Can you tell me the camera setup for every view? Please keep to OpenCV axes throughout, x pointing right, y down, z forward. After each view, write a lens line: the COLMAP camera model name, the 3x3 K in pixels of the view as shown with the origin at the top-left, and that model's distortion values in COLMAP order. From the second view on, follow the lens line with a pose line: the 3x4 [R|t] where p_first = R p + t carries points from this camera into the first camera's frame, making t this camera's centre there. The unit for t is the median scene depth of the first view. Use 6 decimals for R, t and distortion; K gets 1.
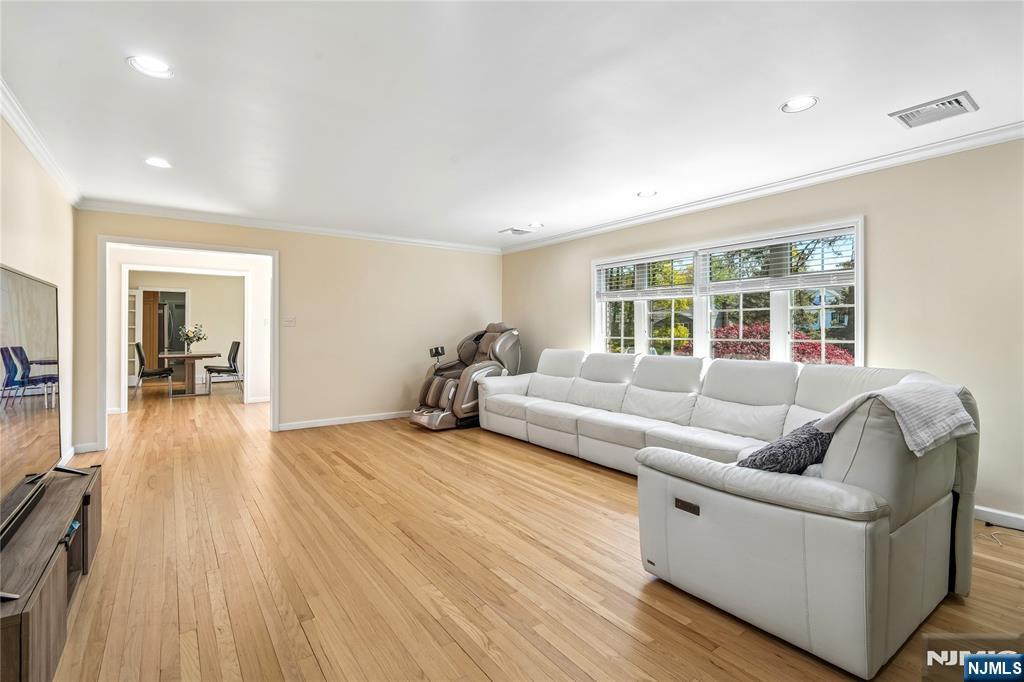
lens RADIAL K [[473.9, 0, 514.9], [0, 473.9, 340.6], [0, 0, 1]] dist [0.001056, -0.006923]
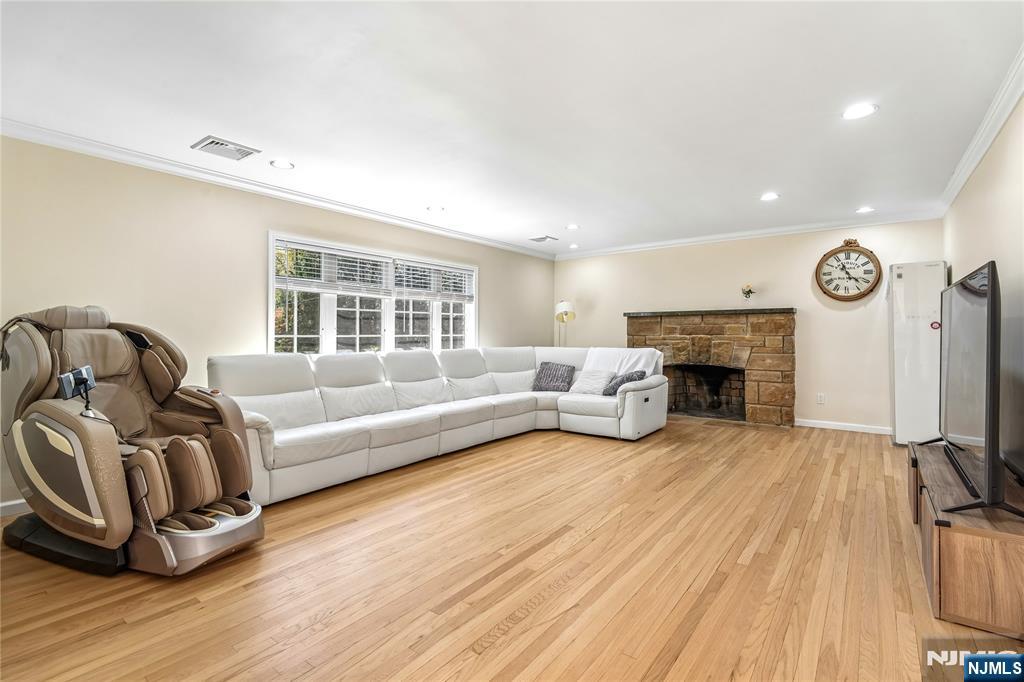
lens RADIAL K [[473.9, 0, 514.9], [0, 473.9, 340.6], [0, 0, 1]] dist [0.001056, -0.006923]
pose [[-0.289220, -0.020469, 0.957044, -0.926162], [0.015341, 0.999544, 0.026014, -0.018305], [-0.957140, 0.022206, -0.288774, 1.218531]]
